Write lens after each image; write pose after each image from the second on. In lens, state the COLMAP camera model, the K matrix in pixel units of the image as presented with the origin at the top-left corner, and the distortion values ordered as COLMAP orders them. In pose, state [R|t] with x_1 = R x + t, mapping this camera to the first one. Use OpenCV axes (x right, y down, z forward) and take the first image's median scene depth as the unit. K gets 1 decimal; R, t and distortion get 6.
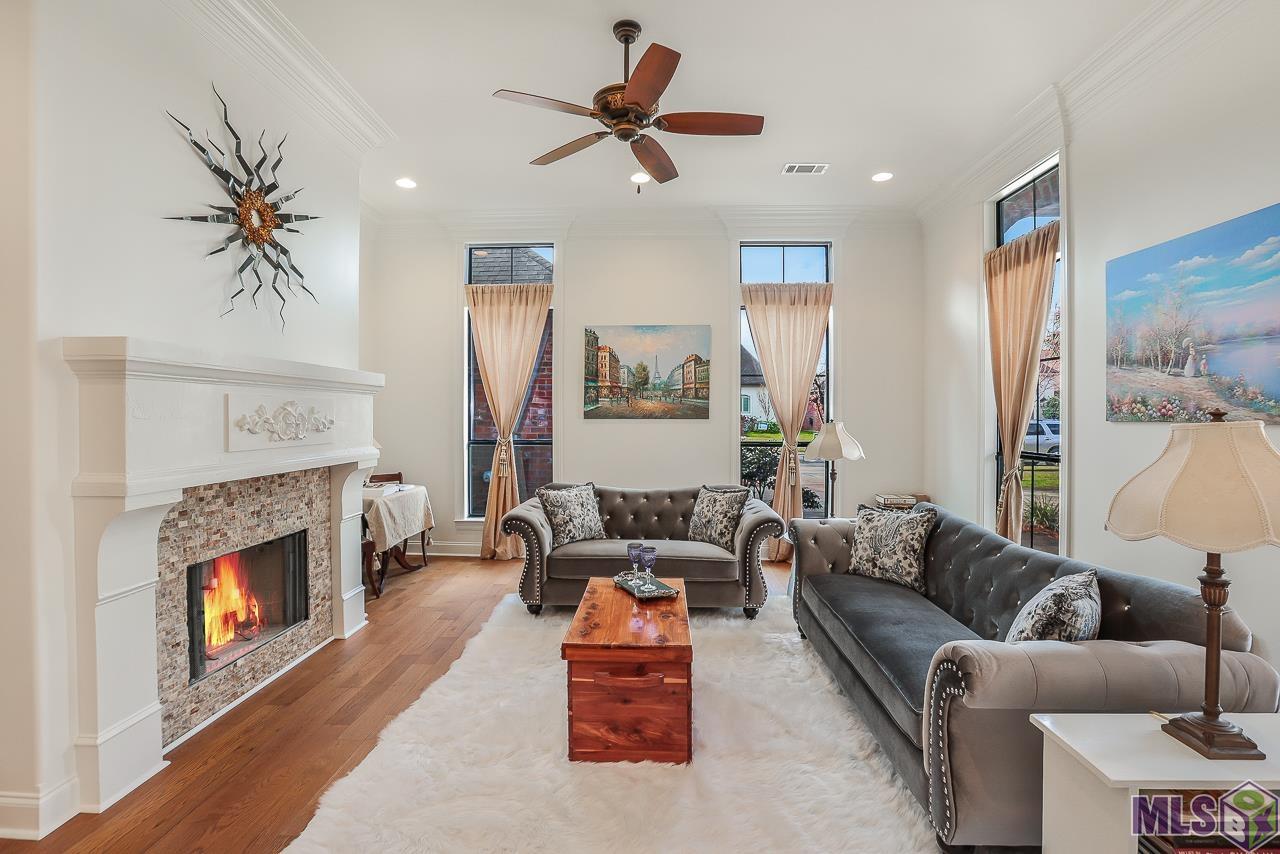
lens RADIAL K [[610.4, 0, 646.3], [0, 610.4, 431.9], [0, 0, 1]] dist [-0.048635, 0.018662]
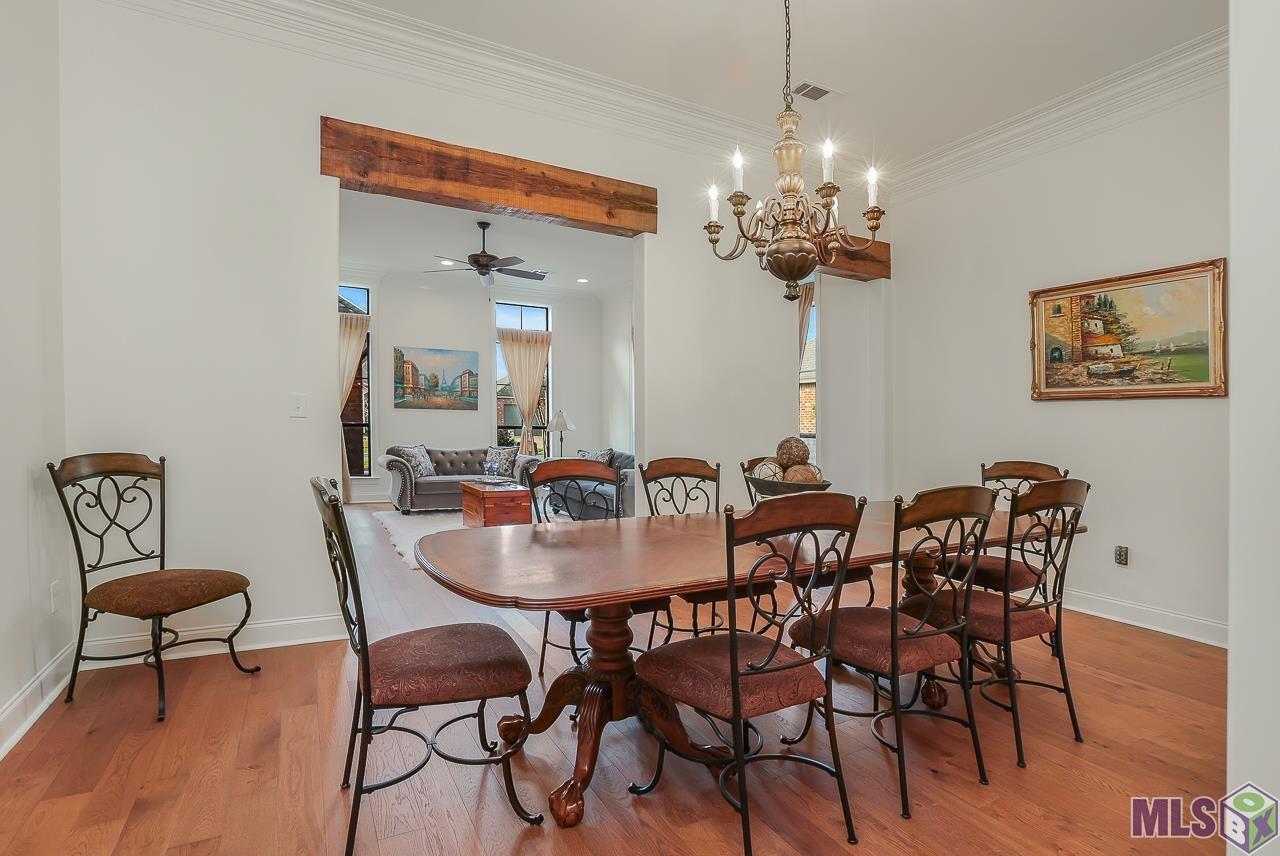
lens RADIAL K [[610.4, 0, 642.0], [0, 610.4, 425.1], [0, 0, 1]] dist [-0.048635, 0.018662]
pose [[0.861902, 0.015175, 0.506848, -0.485629], [-0.005789, 0.999781, -0.020088, 0.068013], [-0.507042, 0.014380, 0.861802, -0.862527]]
